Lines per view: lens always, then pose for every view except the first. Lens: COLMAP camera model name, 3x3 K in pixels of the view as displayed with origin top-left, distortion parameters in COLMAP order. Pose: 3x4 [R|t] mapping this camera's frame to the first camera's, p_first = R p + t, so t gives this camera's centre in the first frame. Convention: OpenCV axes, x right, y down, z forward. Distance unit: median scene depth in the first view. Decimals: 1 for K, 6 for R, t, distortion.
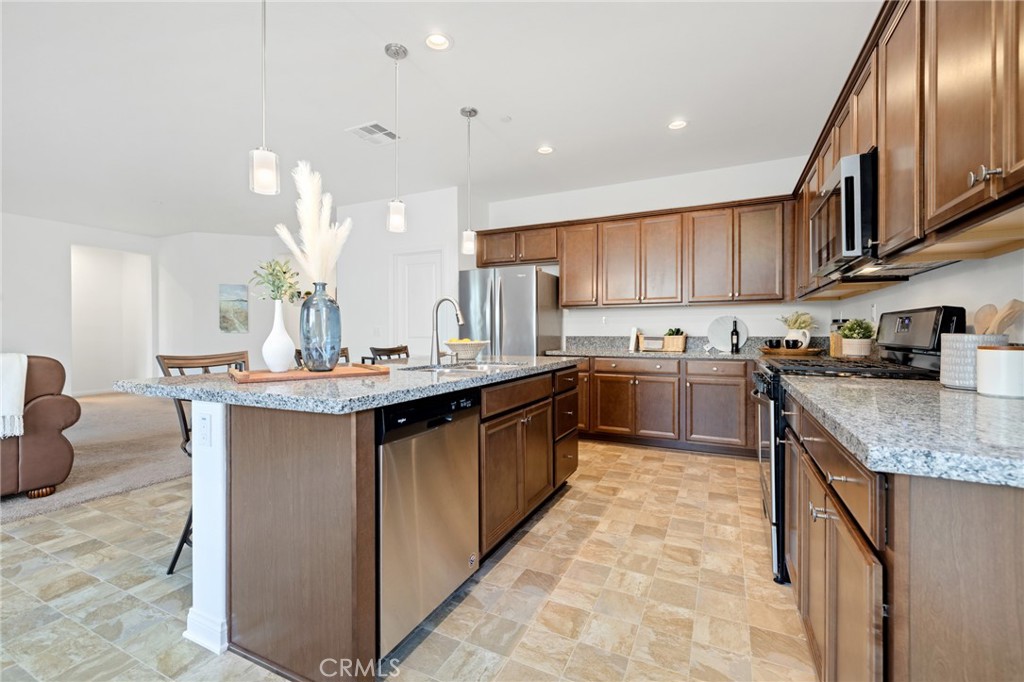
lens RADIAL K [[441.8, 0, 512.0], [0, 441.8, 341.0], [0, 0, 1]] dist [0.003325, 0.000111]
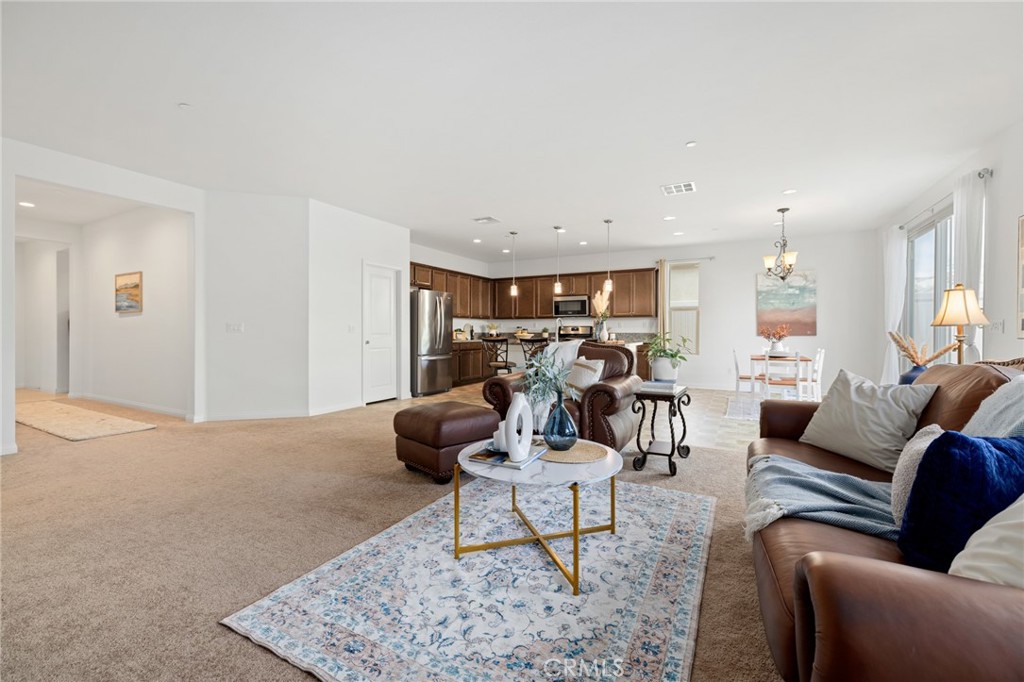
lens RADIAL K [[430.9, 0, 507.5], [0, 430.9, 339.6], [0, 0, 1]] dist [0.001955, 0.000121]
pose [[0.055003, -0.017337, 0.998336, -1.772033], [0.015051, 0.999750, 0.016533, -0.006622], [-0.998373, 0.014117, 0.055250, 0.700369]]
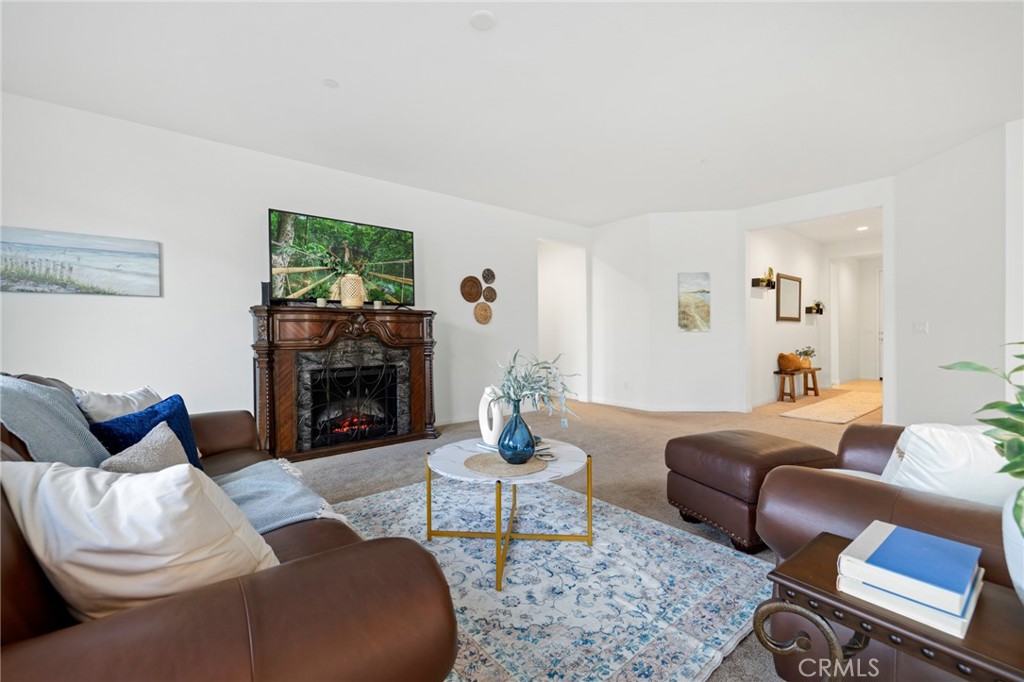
lens RADIAL K [[430.9, 0, 507.5], [0, 430.9, 339.6], [0, 0, 1]] dist [0.001955, 0.000121]
pose [[0.904856, 0.002395, -0.425712, -1.040469], [-0.003501, 0.999992, -0.001816, -0.000347], [0.425704, 0.003133, 0.904857, 0.216160]]
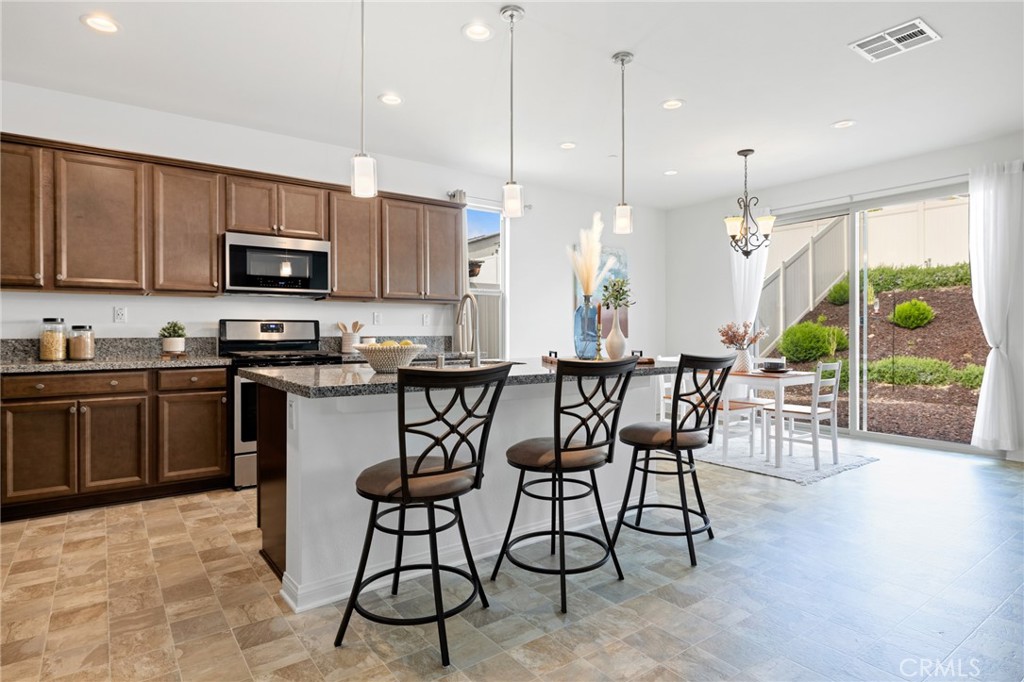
lens RADIAL K [[566.7, 0, 512.4], [0, 566.7, 335.5], [0, 0, 1]] dist [-0.001526, -0.000807]
pose [[-0.884131, 0.000550, 0.467238, -0.479740], [0.011344, 0.999730, 0.020289, -0.019979], [-0.467101, 0.023238, -0.883899, 1.210767]]
